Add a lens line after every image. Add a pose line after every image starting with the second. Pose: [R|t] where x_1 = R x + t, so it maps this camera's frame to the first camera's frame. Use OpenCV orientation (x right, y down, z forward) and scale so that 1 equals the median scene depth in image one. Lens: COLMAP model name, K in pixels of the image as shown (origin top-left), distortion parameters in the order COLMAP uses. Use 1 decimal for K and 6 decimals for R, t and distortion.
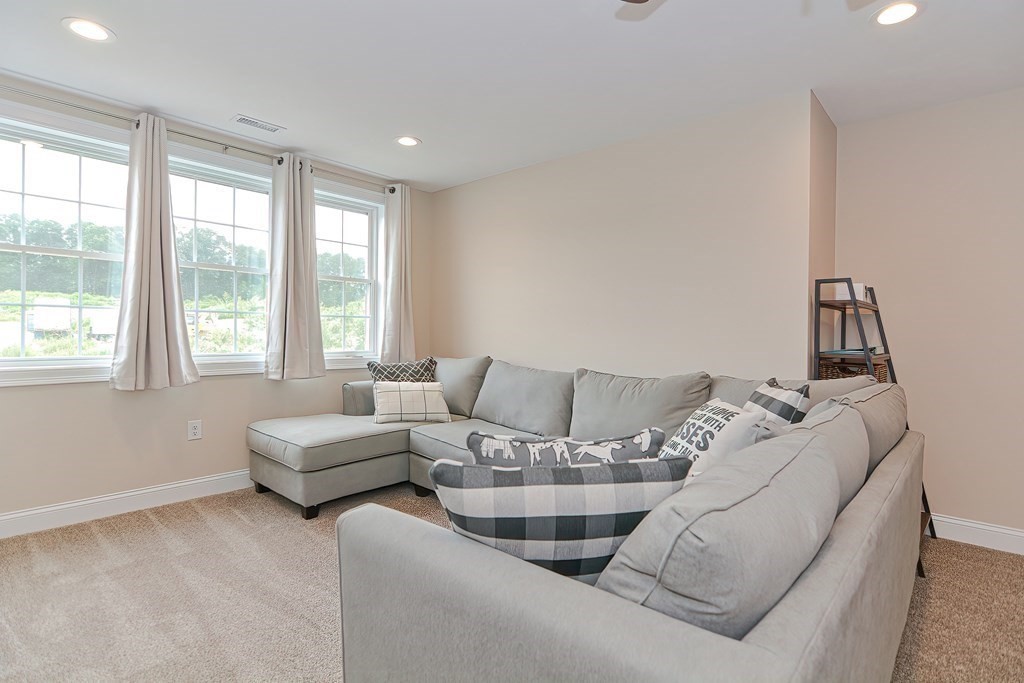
lens RADIAL K [[494.9, 0, 508.2], [0, 494.9, 333.3], [0, 0, 1]] dist [-0.000342, 0.000088]
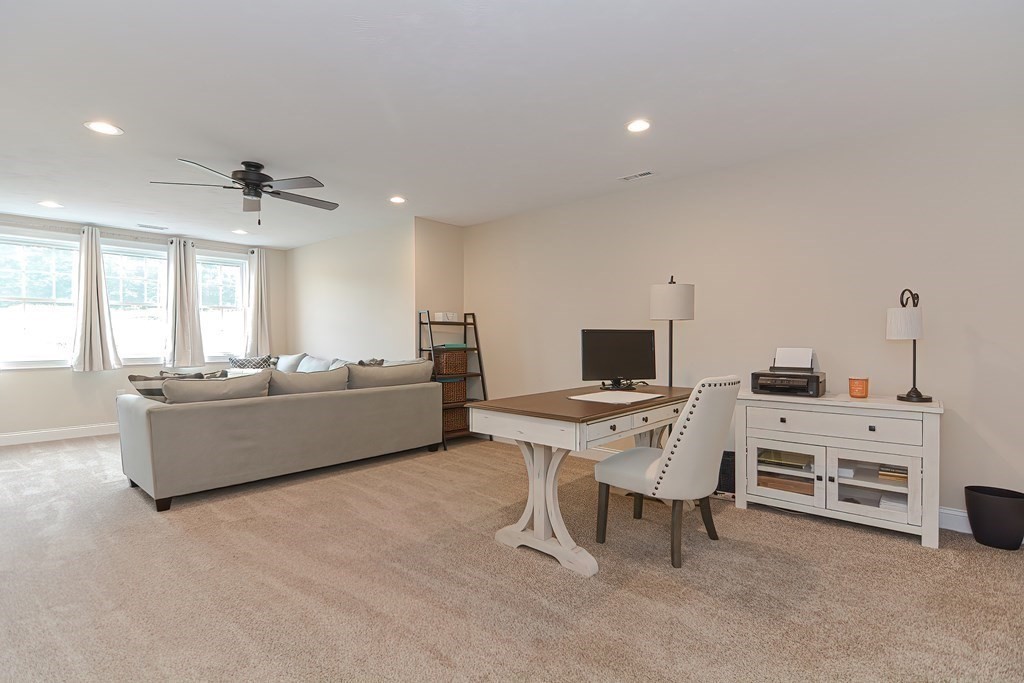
lens RADIAL K [[506.5, 0, 518.1], [0, 506.5, 342.7], [0, 0, 1]] dist [0.025480, -0.009625]
pose [[0.998649, -0.011040, 0.050772, 0.672644], [0.010867, 0.999934, 0.003684, 0.012398], [-0.050810, -0.003127, 0.998703, -0.872969]]
